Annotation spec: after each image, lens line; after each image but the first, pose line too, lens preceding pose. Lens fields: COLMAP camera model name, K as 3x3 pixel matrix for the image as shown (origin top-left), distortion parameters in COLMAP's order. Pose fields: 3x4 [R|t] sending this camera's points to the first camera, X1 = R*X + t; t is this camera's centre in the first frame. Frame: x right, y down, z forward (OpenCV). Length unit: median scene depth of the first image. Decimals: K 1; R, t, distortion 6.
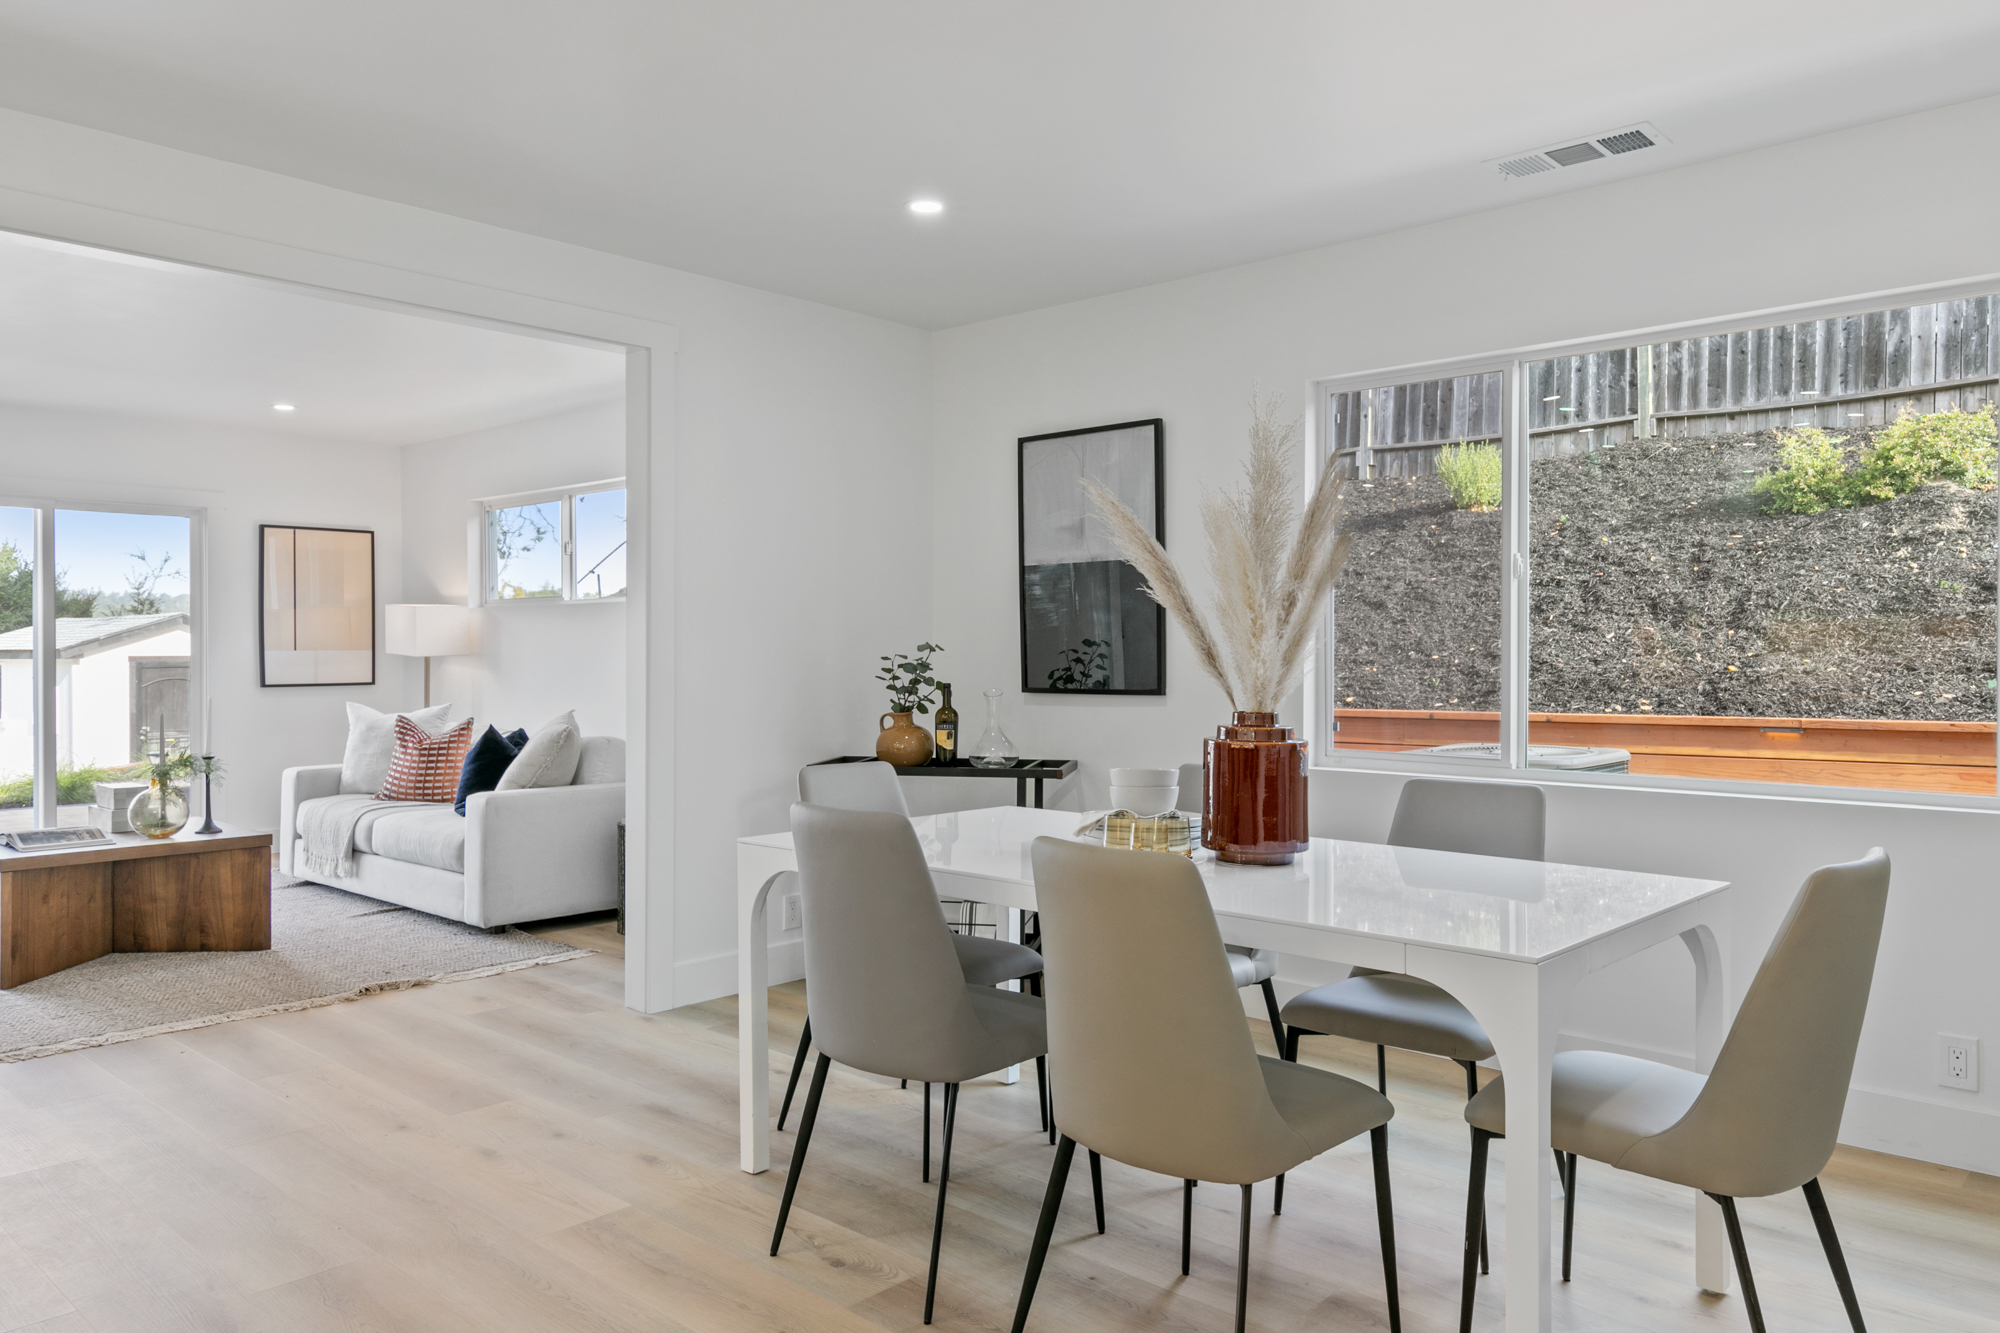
lens RADIAL K [[1399.9, 0, 1000.0], [0, 1399.9, 666.5], [0, 0, 1]] dist [0.002980, 0.003104]
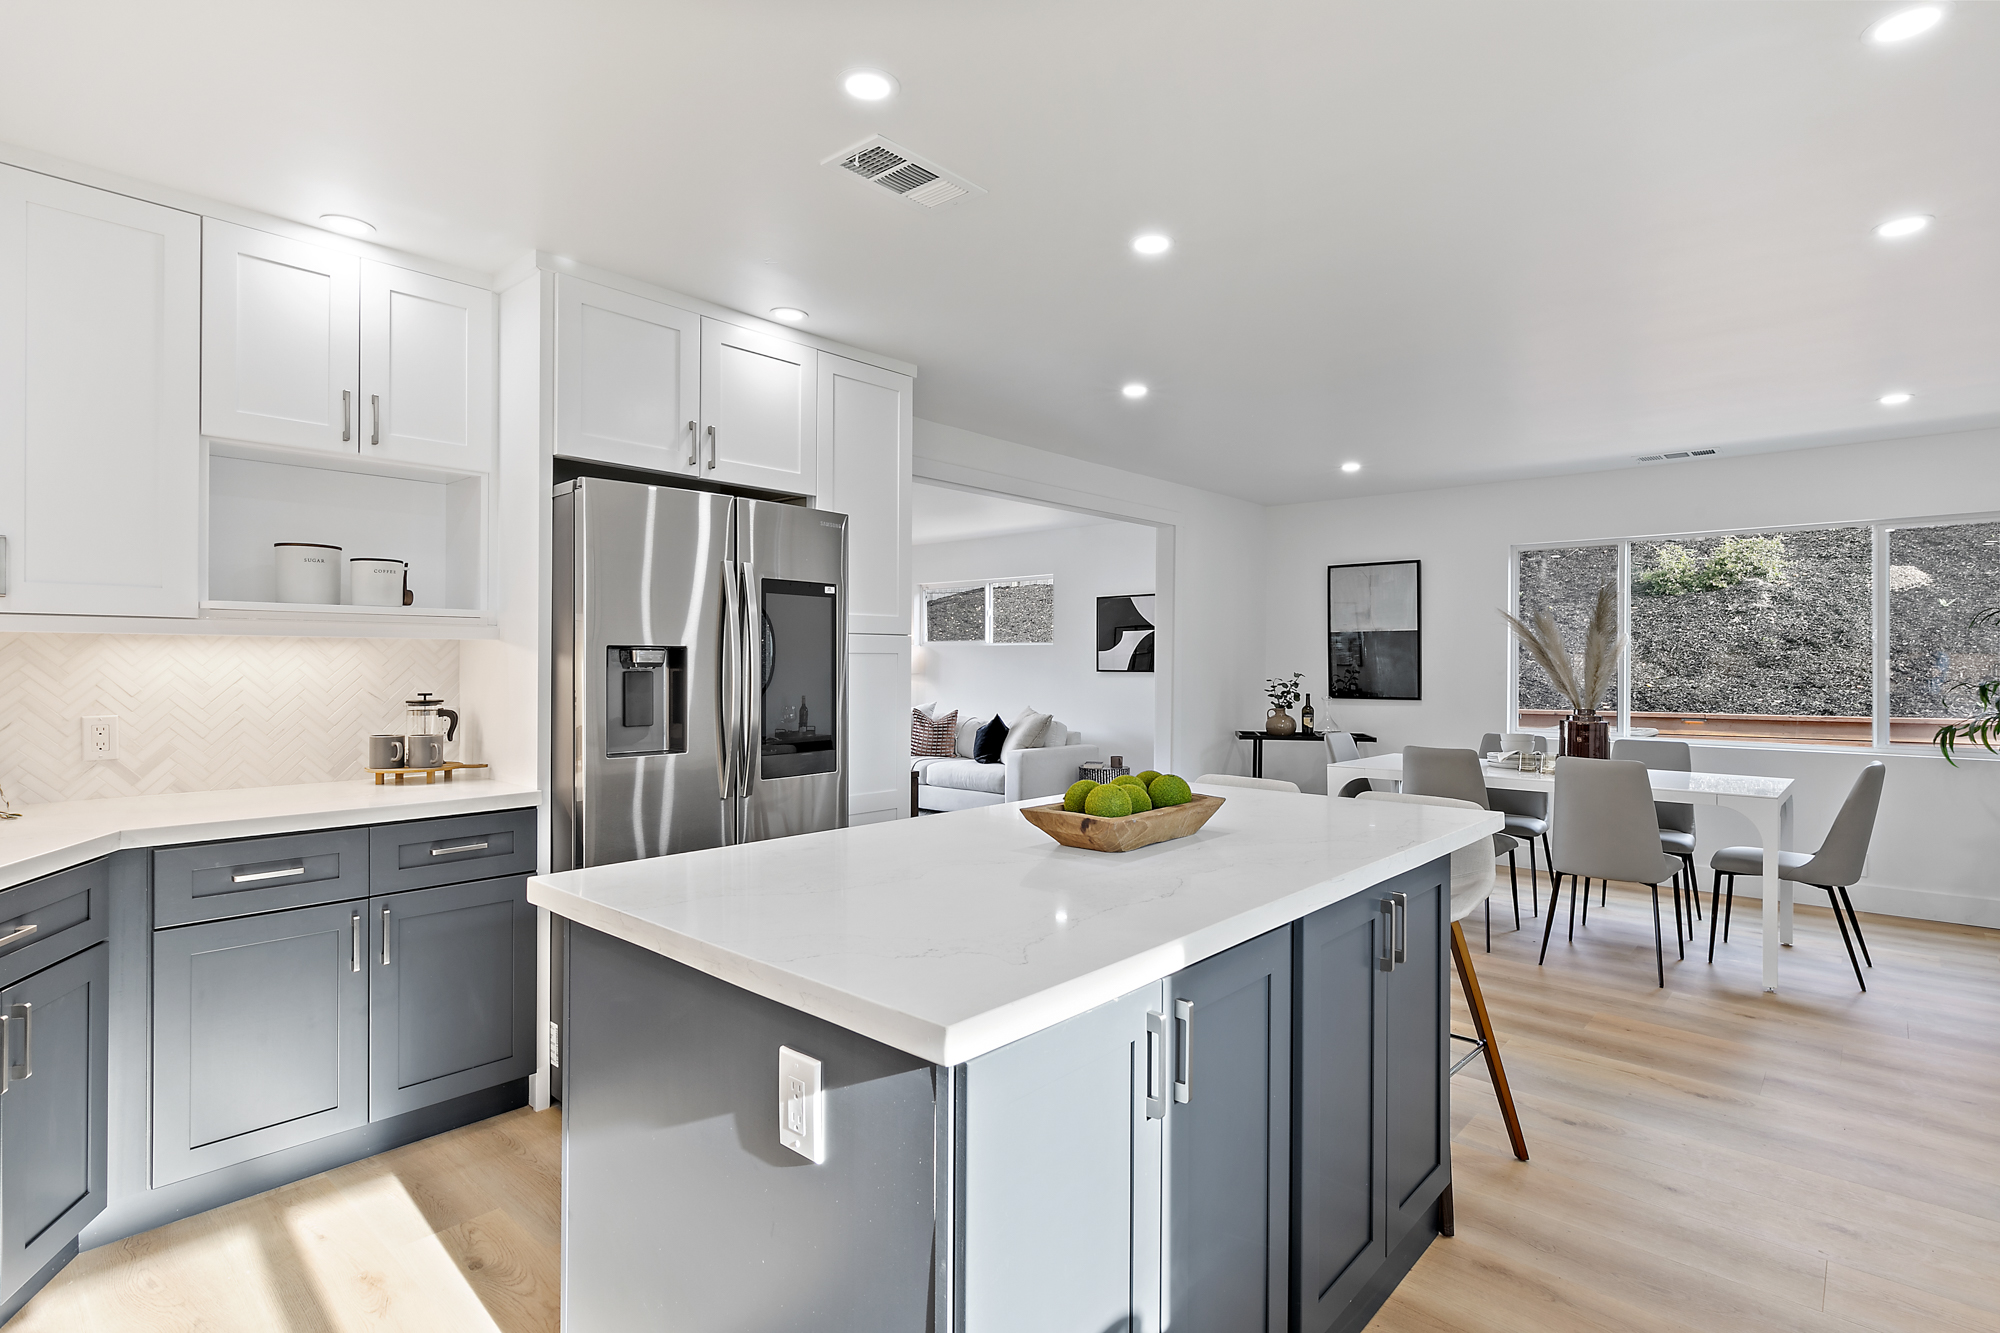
lens RADIAL K [[1010.2, 0, 1000.0], [0, 1010.2, 666.5], [0, 0, 1]] dist [-0.002481, -0.000612]
pose [[0.999718, 0.006077, 0.022951, -0.357871], [-0.005978, 0.999973, -0.004341, -0.012449], [-0.022977, 0.004203, 0.999727, -0.286362]]
